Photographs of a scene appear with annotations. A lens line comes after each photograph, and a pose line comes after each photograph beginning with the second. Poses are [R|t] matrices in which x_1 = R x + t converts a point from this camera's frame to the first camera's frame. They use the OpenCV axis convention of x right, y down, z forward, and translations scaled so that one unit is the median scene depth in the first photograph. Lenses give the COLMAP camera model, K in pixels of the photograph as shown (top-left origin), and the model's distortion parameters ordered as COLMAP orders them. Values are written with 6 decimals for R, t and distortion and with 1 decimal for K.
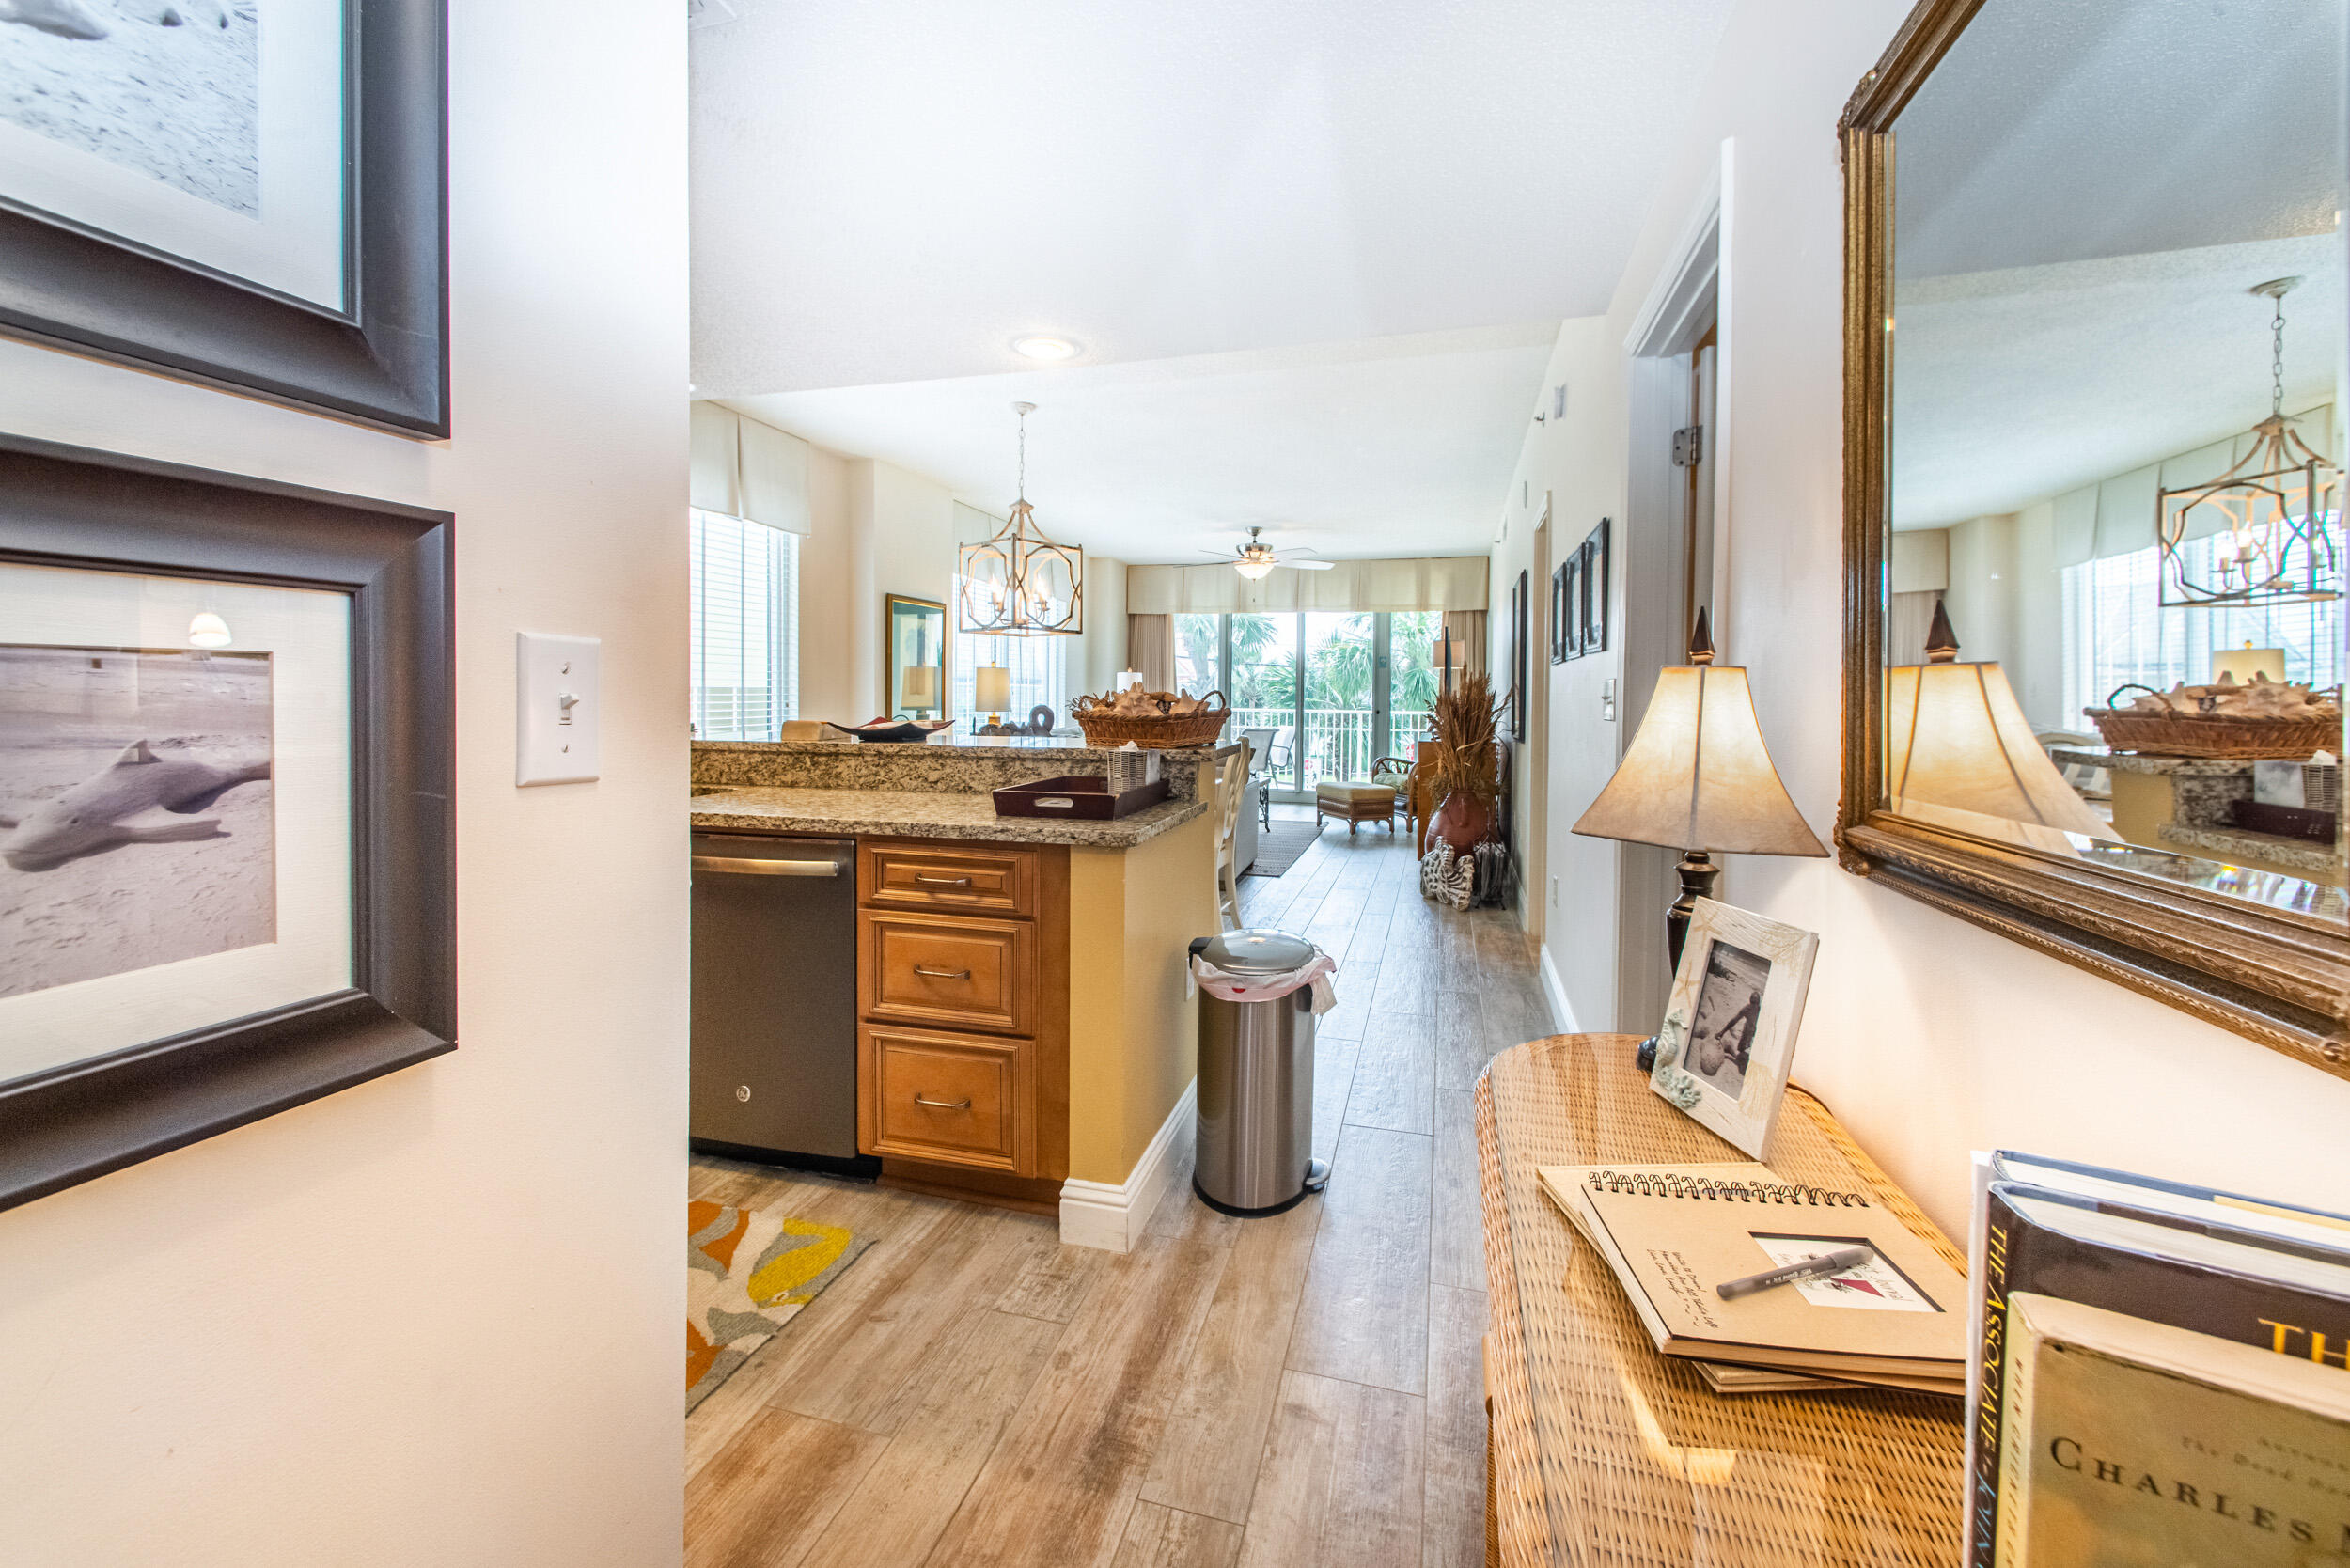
lens RADIAL K [[966.1, 0, 1226.1], [0, 966.1, 707.4], [0, 0, 1]] dist [0.001991, 0.000717]
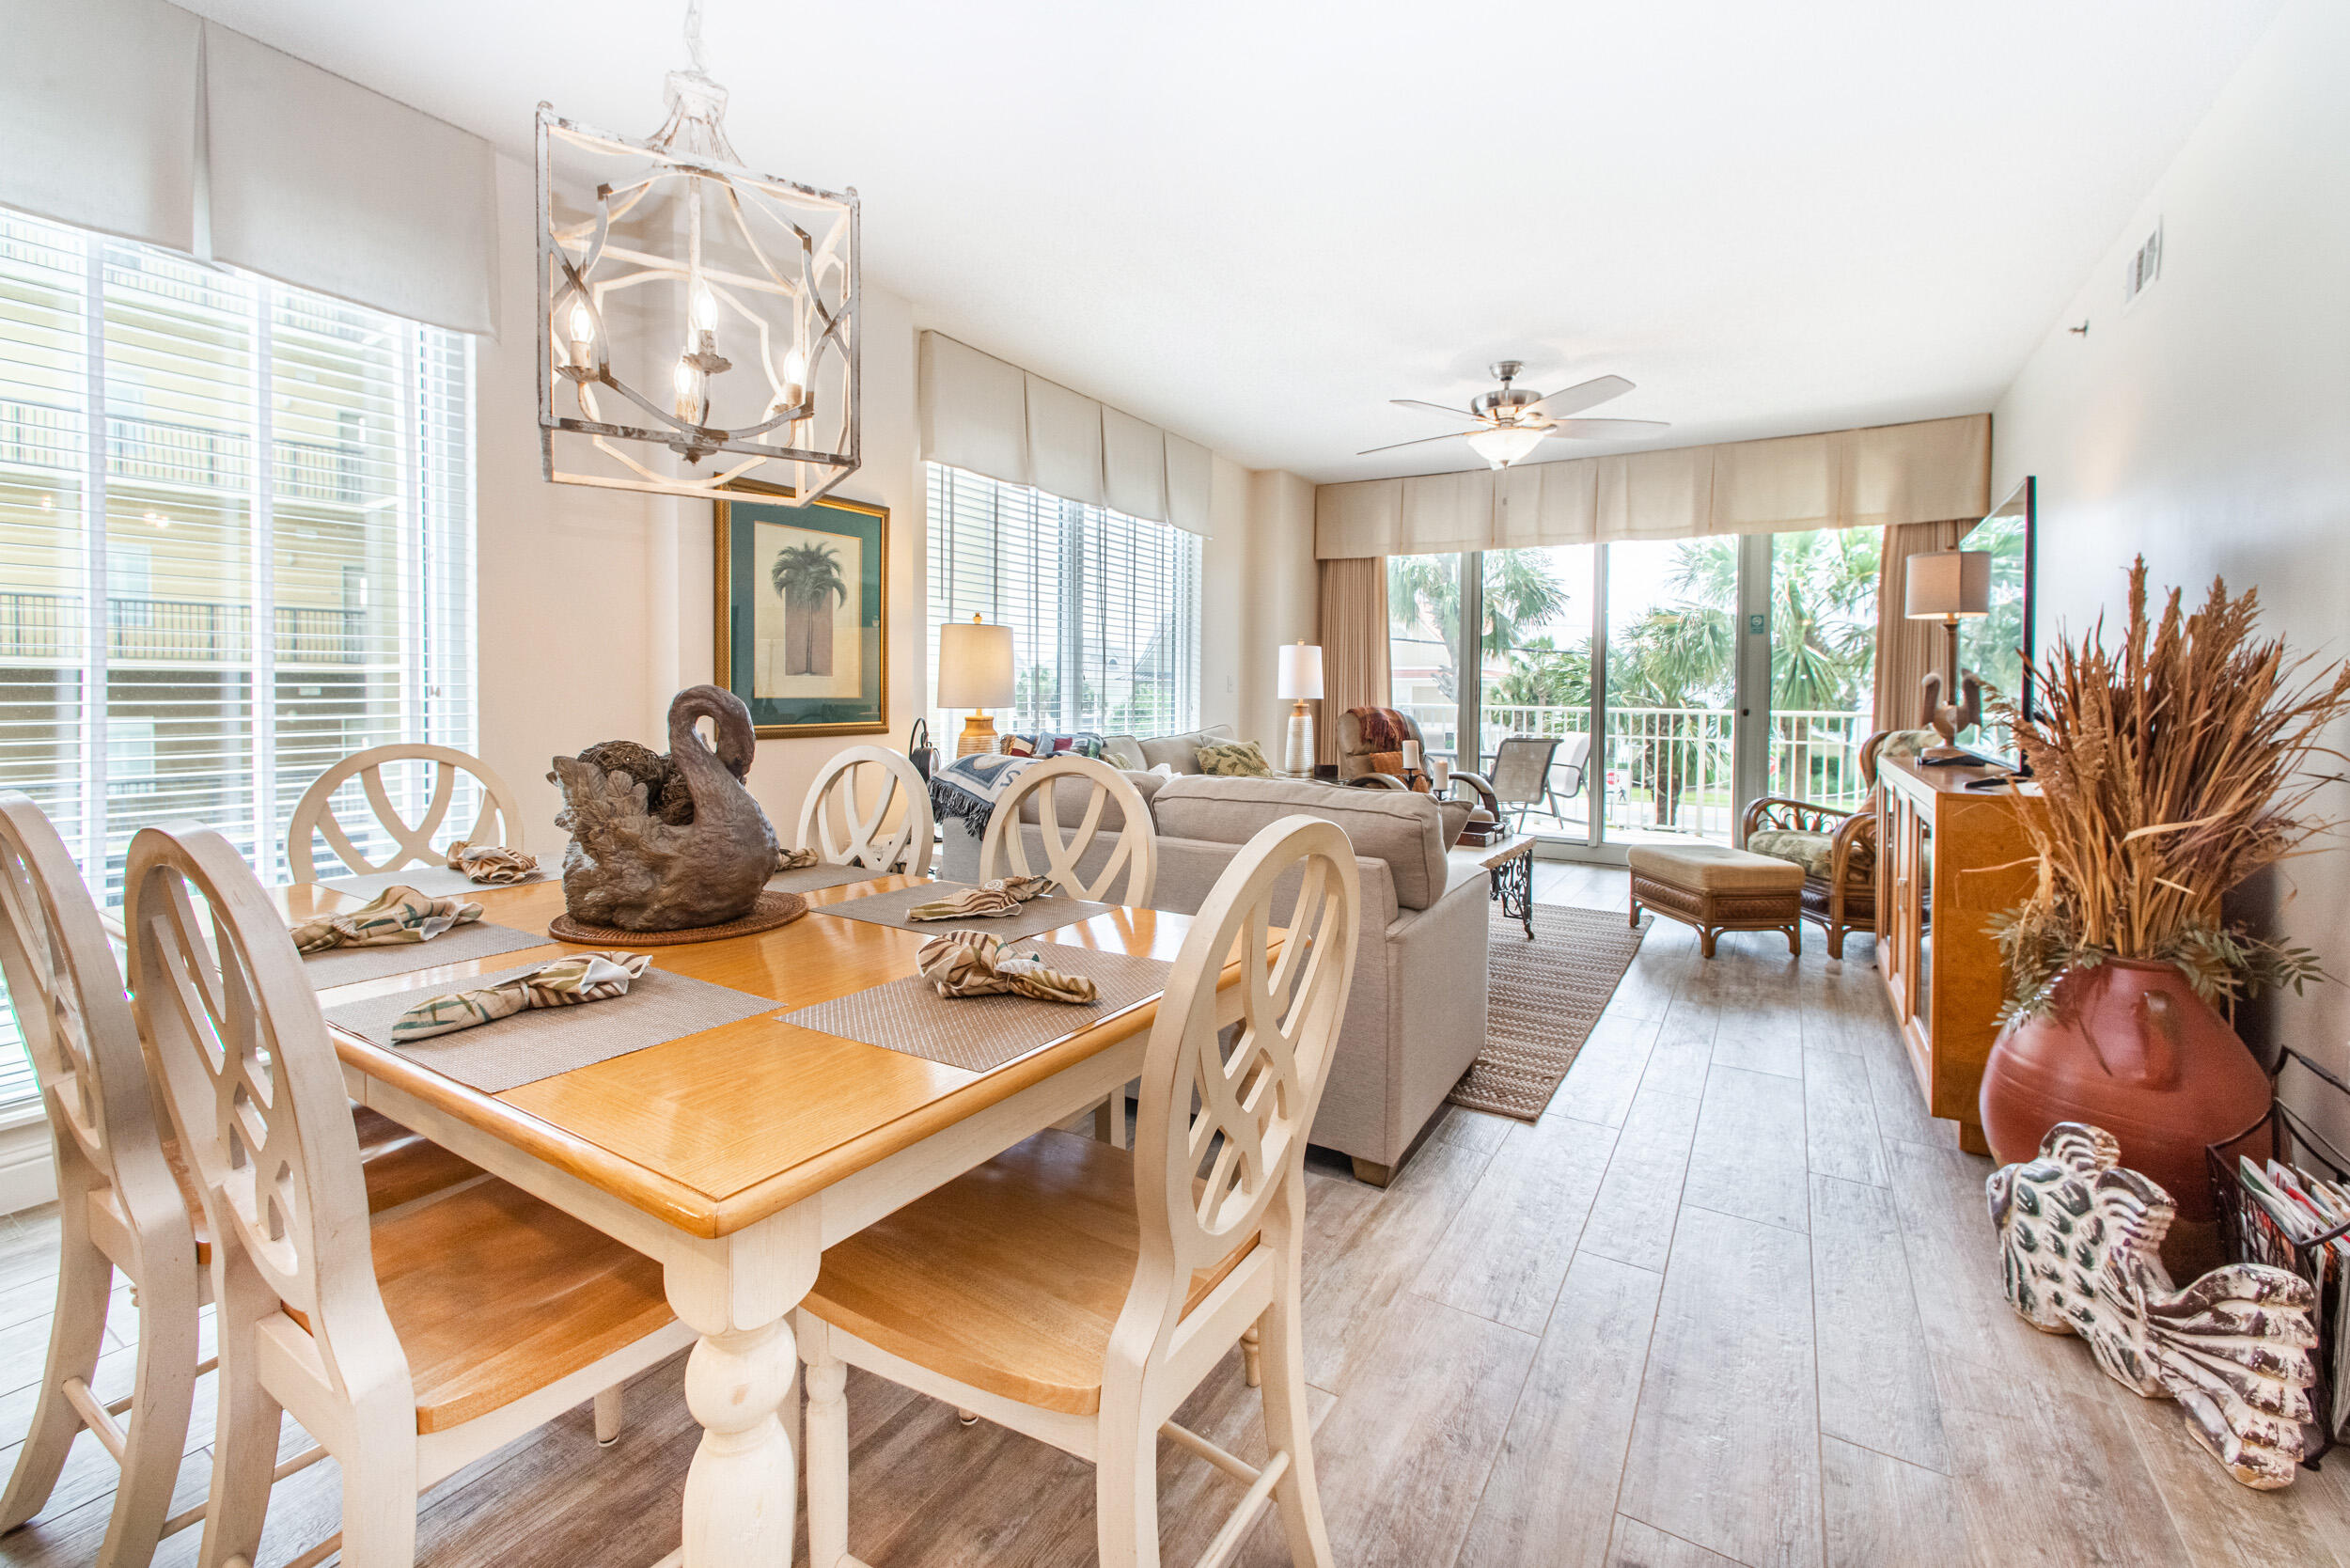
lens RADIAL K [[1007.4, 0, 1202.8], [0, 1007.4, 704.8], [0, 0, 1]] dist [0.008738, -0.000521]
pose [[0.955145, 0.004060, -0.296112, 0.034833], [-0.004024, 0.999992, 0.000731, 0.001362], [0.296113, 0.000494, 0.955153, 0.423332]]
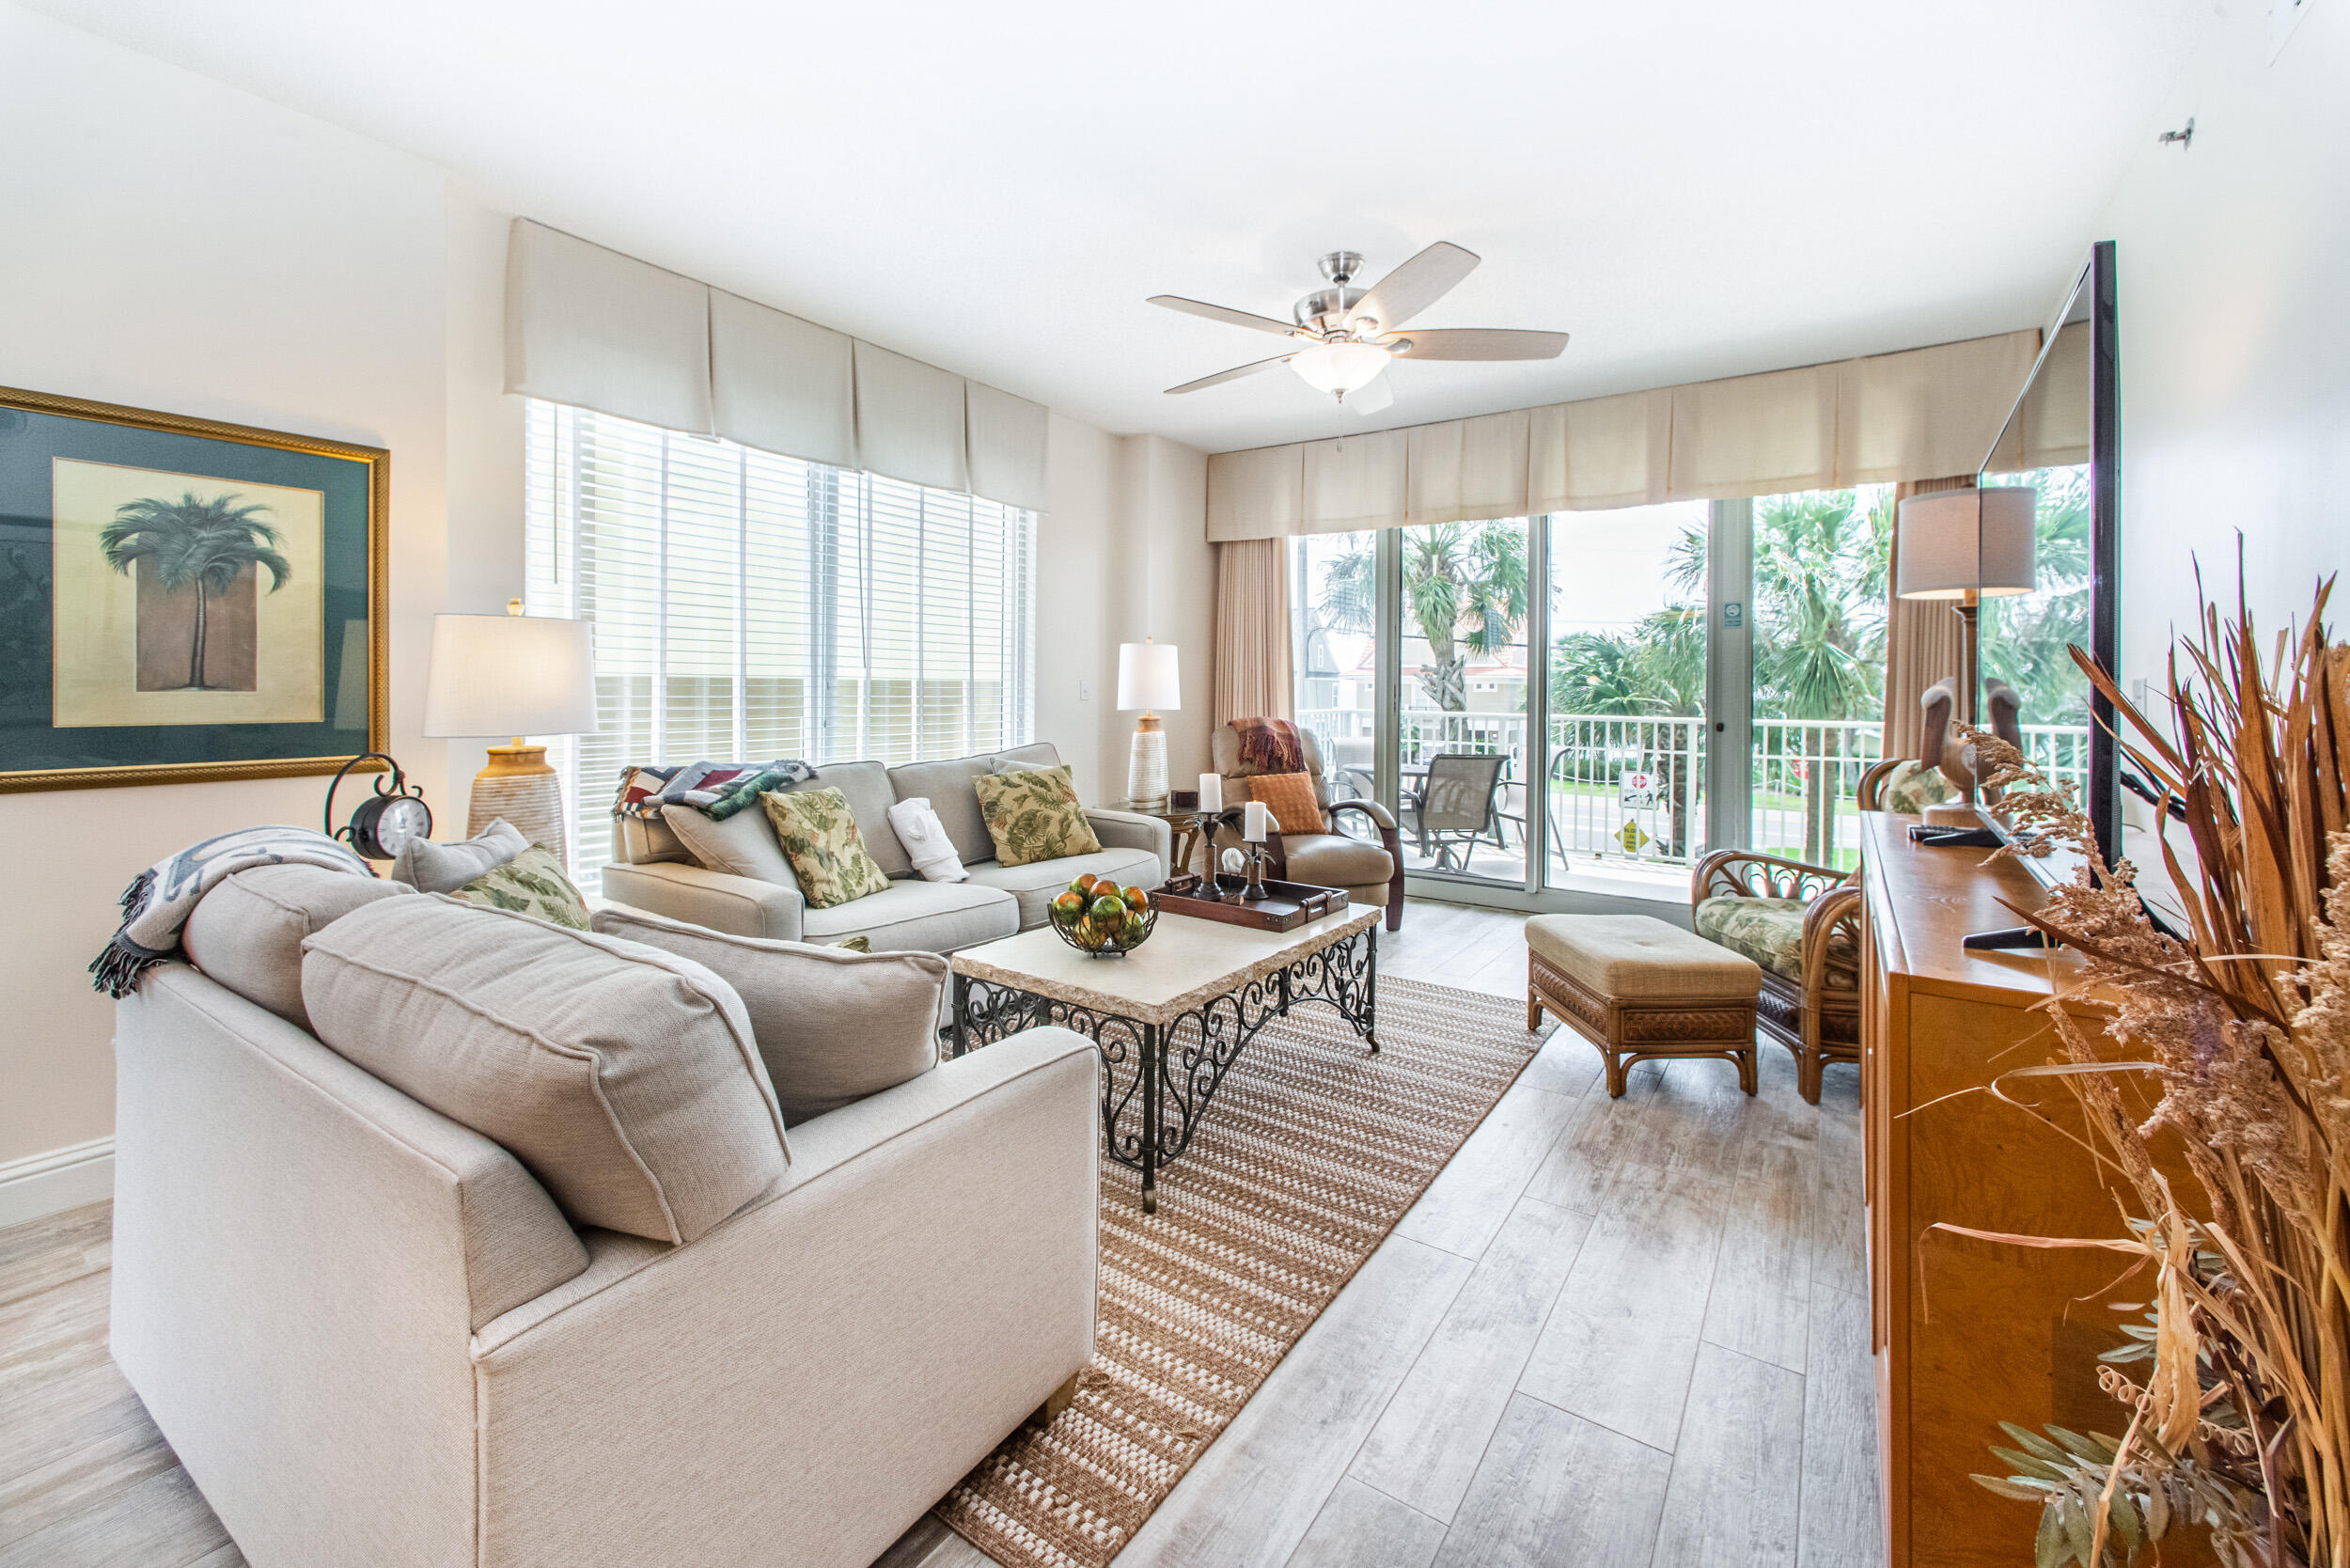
lens RADIAL K [[966.1, 0, 1200.7], [0, 966.1, 685.9], [0, 0, 1]] dist [0.001991, 0.000717]
pose [[0.934712, -0.000763, -0.355405, 0.115196], [-0.004645, 0.999886, -0.014362, -0.008944], [0.355376, 0.015075, 0.934602, 0.624959]]
